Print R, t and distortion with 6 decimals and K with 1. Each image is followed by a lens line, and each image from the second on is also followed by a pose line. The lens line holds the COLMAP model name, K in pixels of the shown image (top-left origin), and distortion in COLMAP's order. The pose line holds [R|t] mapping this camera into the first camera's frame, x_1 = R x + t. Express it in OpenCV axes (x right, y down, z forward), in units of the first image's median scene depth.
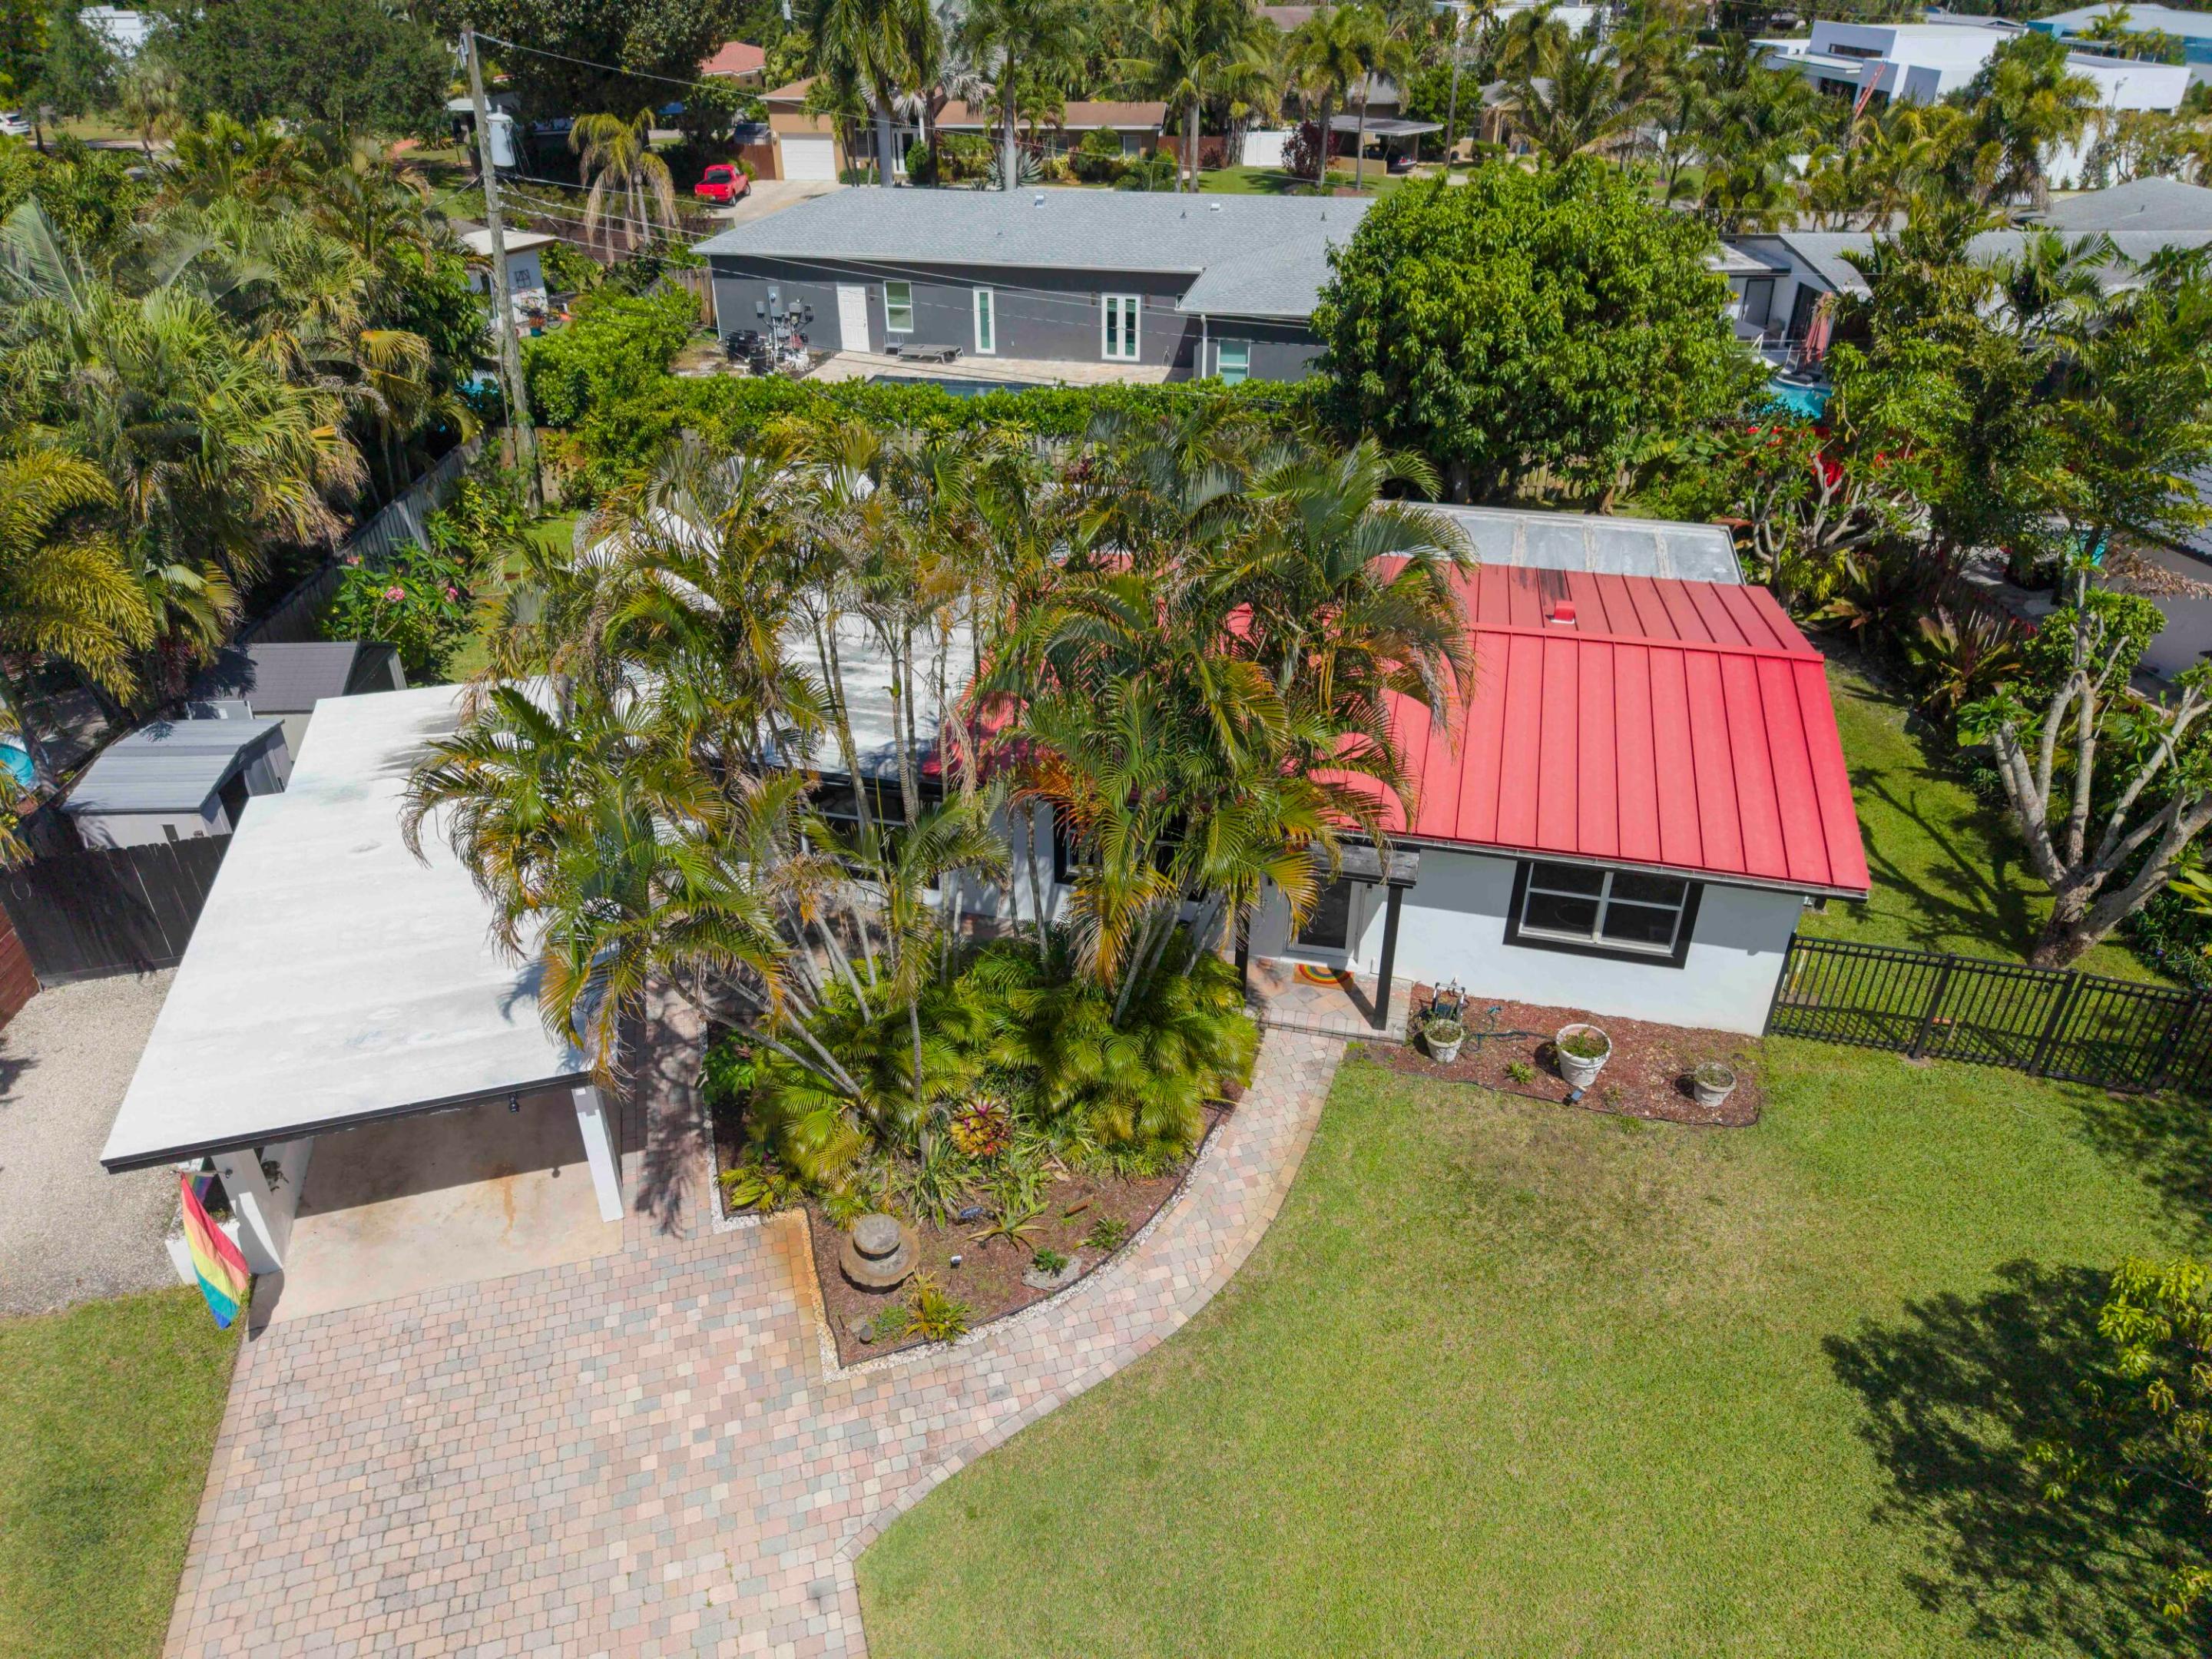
lens RADIAL K [[1488.9, 0, 1105.4], [0, 1488.9, 837.8], [0, 0, 1]] dist [0.017612, -0.014182]
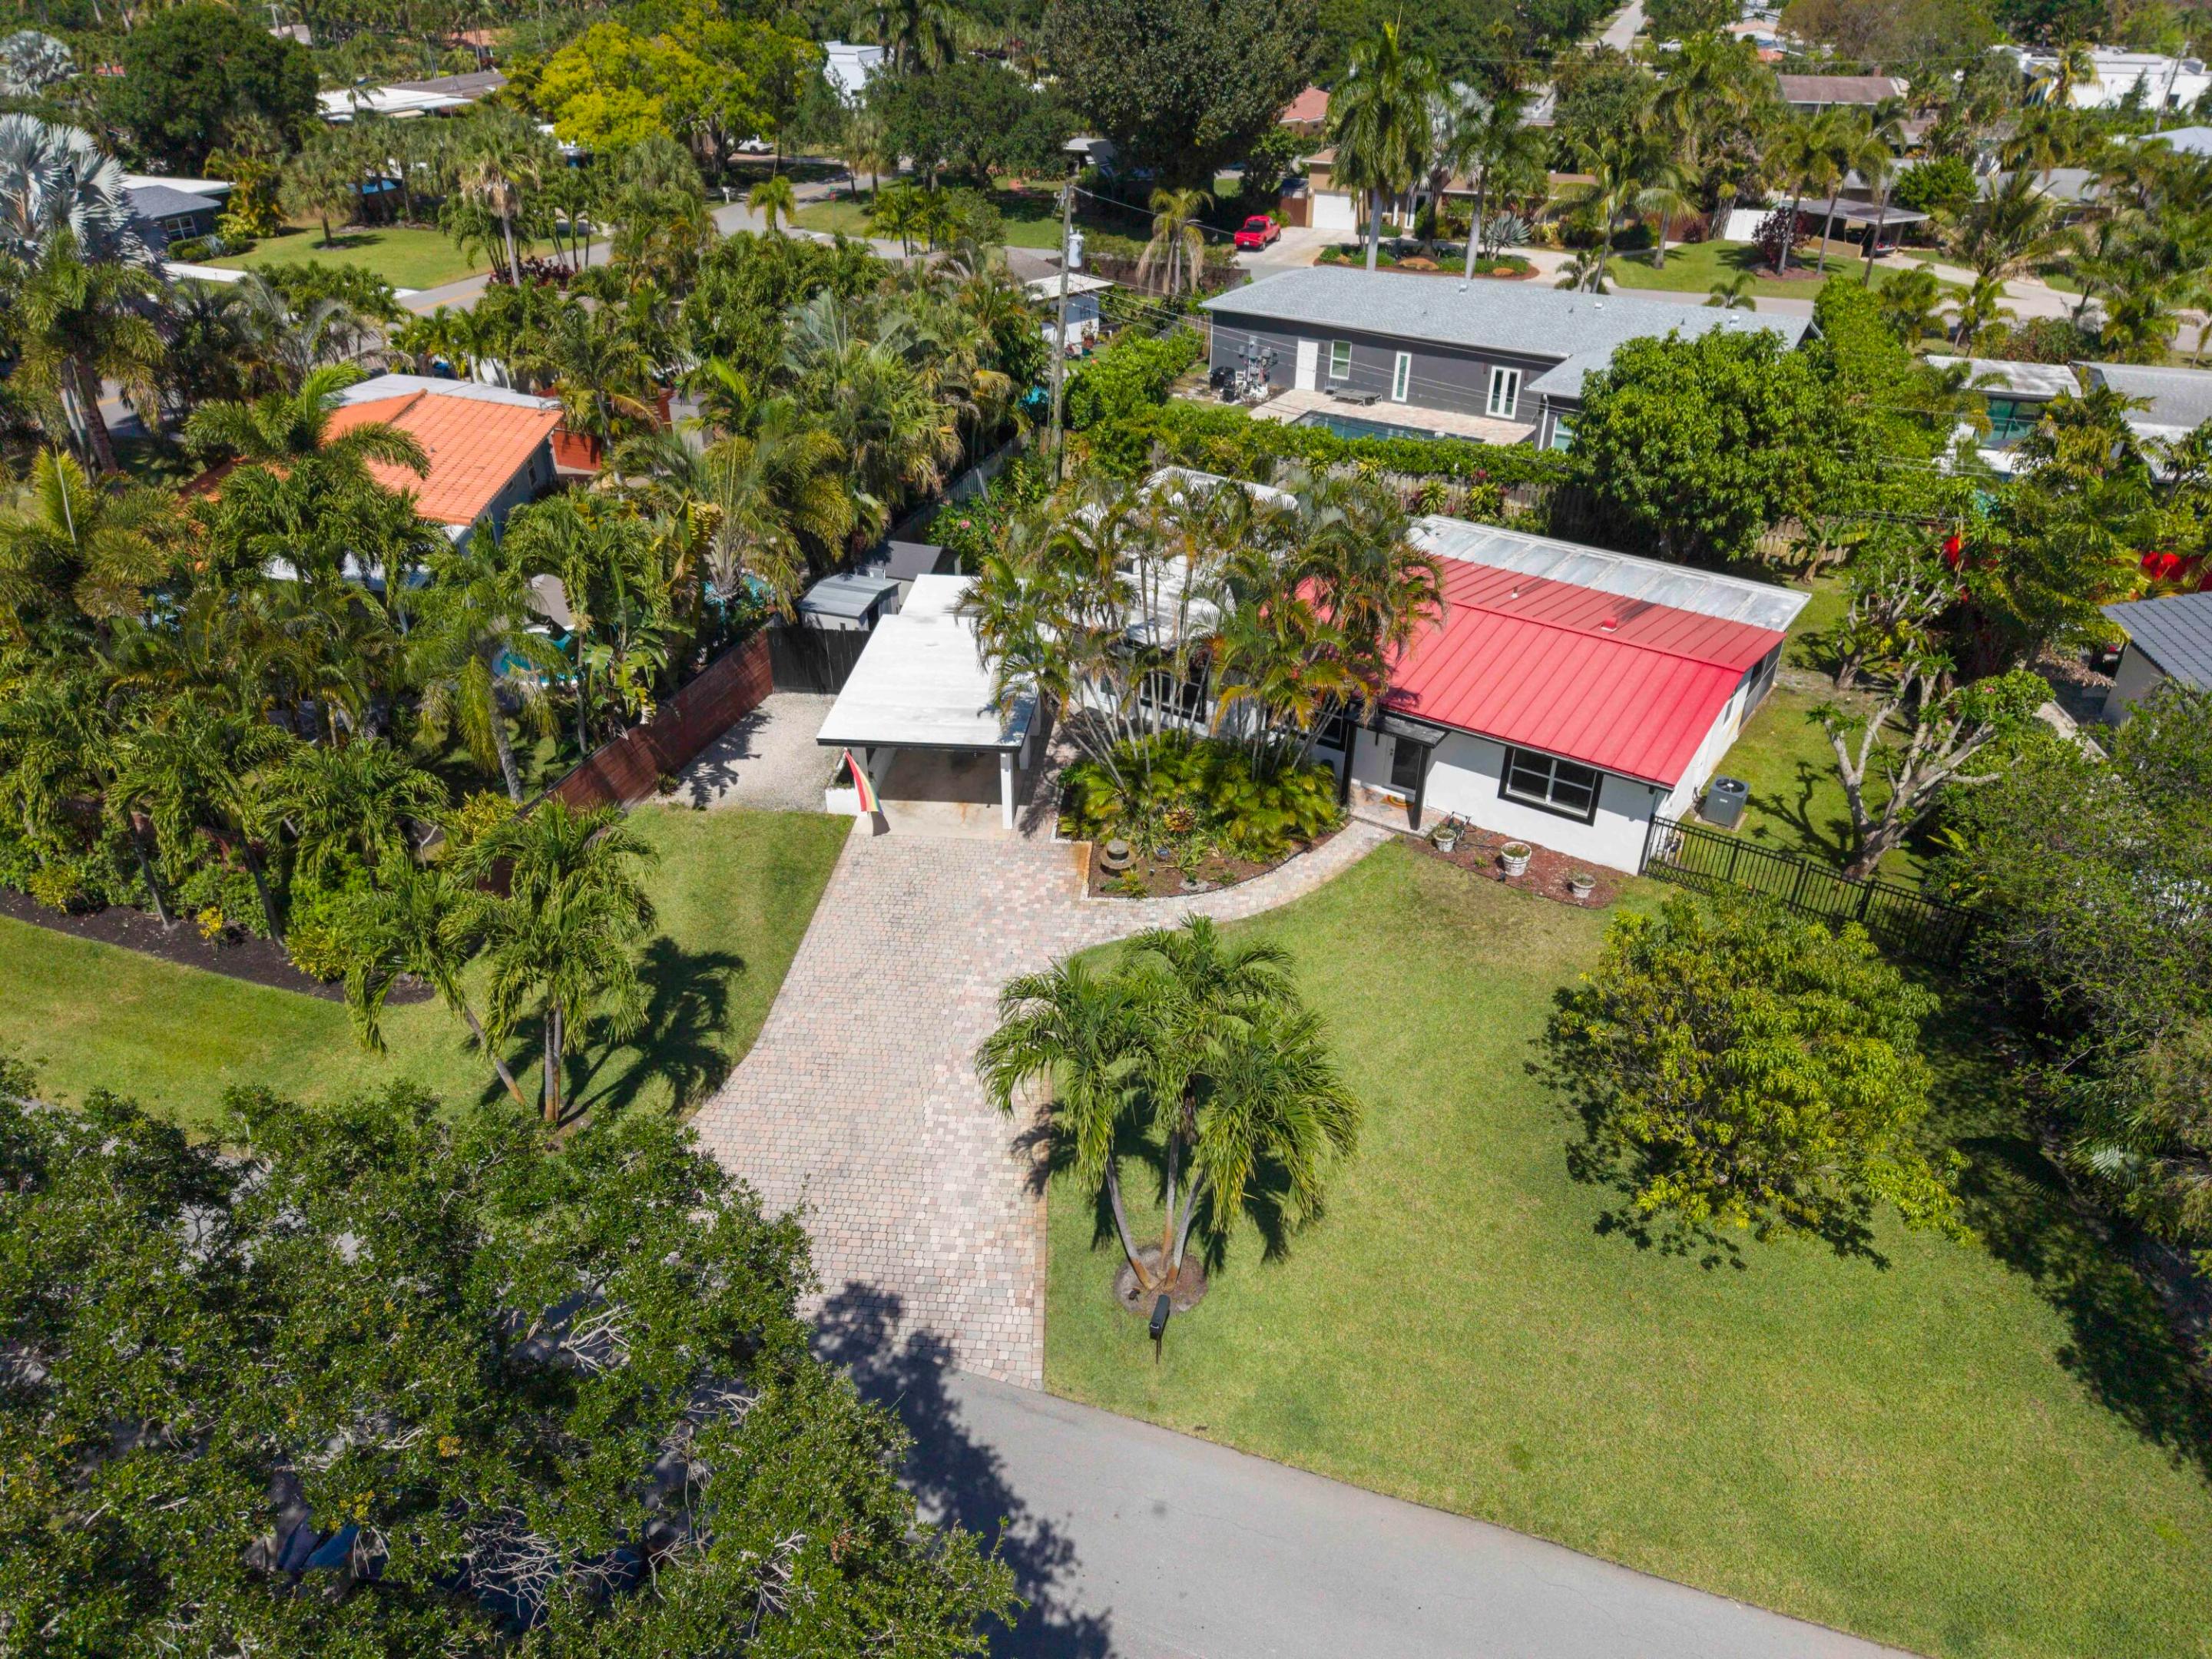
lens RADIAL K [[1488.9, 0, 1100.3], [0, 1488.9, 832.3], [0, 0, 1]] dist [0.017612, -0.014182]
pose [[0.933643, 0.189754, -0.303816, 0.302168], [-0.189197, 0.981432, 0.031559, 0.118250], [0.304163, 0.028016, 0.952208, -0.668849]]
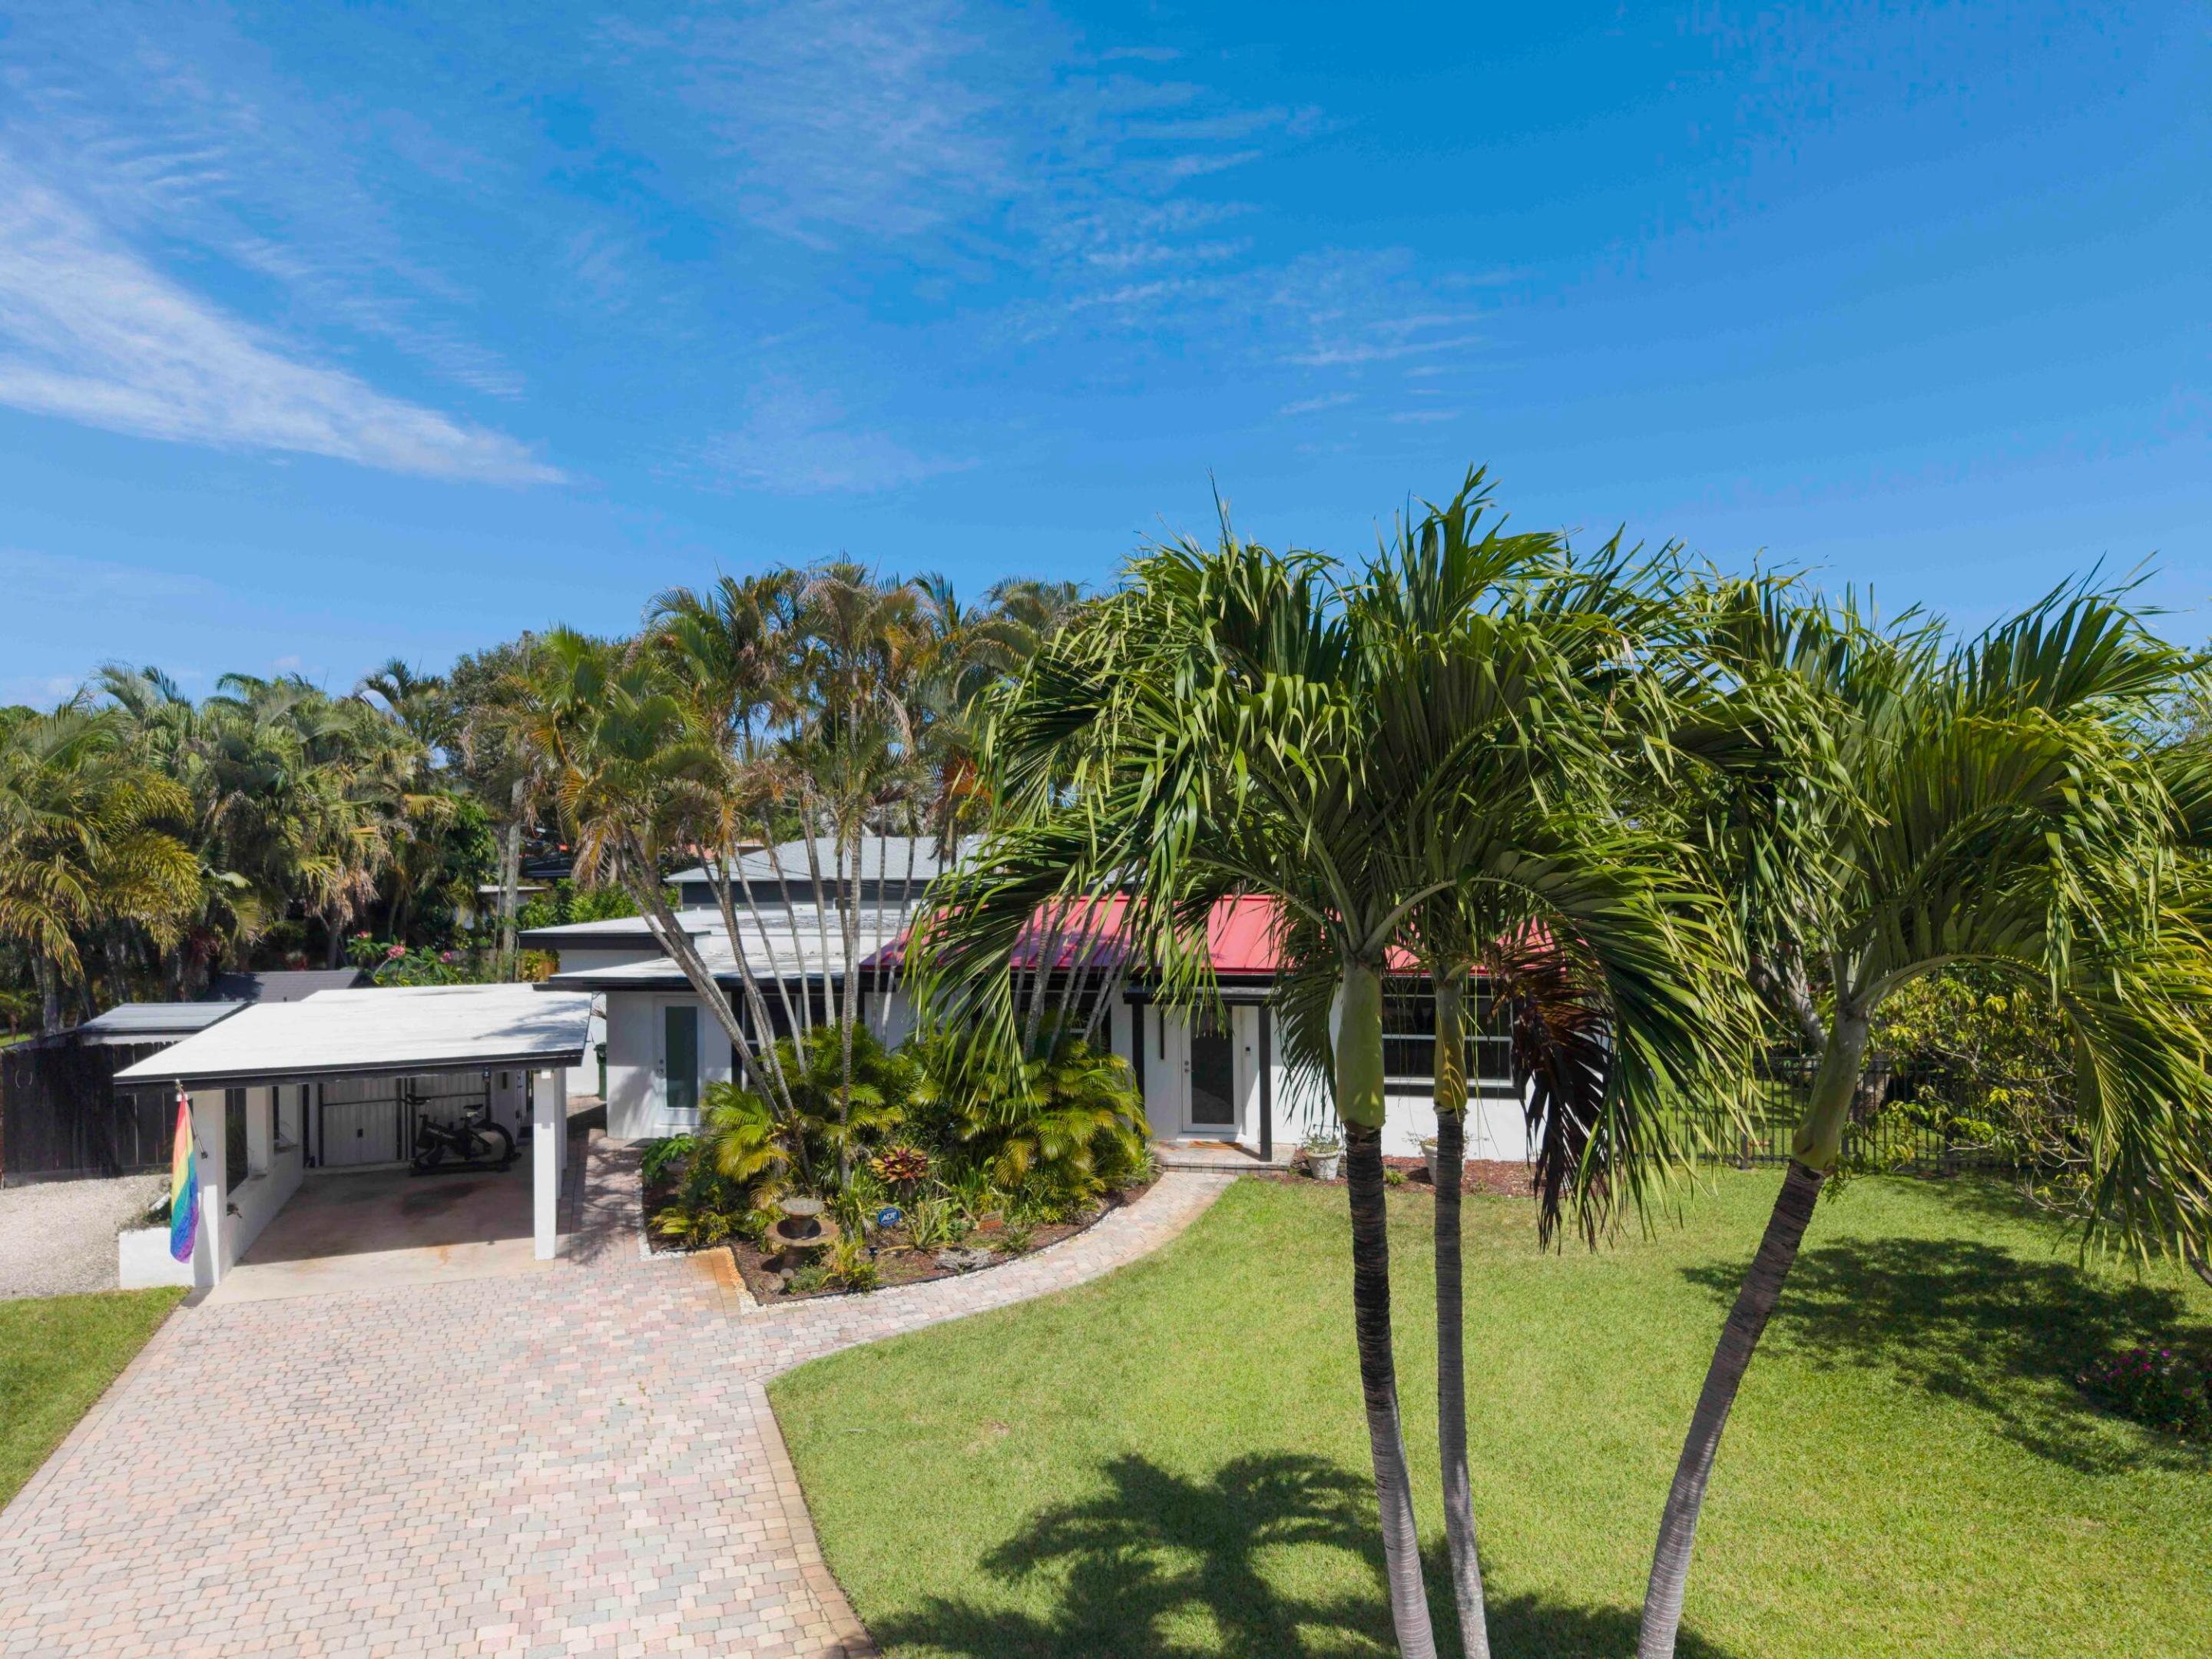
lens RADIAL K [[1488.9, 0, 1099.7], [0, 1488.9, 819.1], [0, 0, 1]] dist [0.017612, -0.014182]
pose [[0.998755, -0.011459, 0.048551, 0.009320], [0.035276, 0.850392, -0.524966, 0.389617], [-0.035272, 0.526025, 0.849737, -0.049440]]
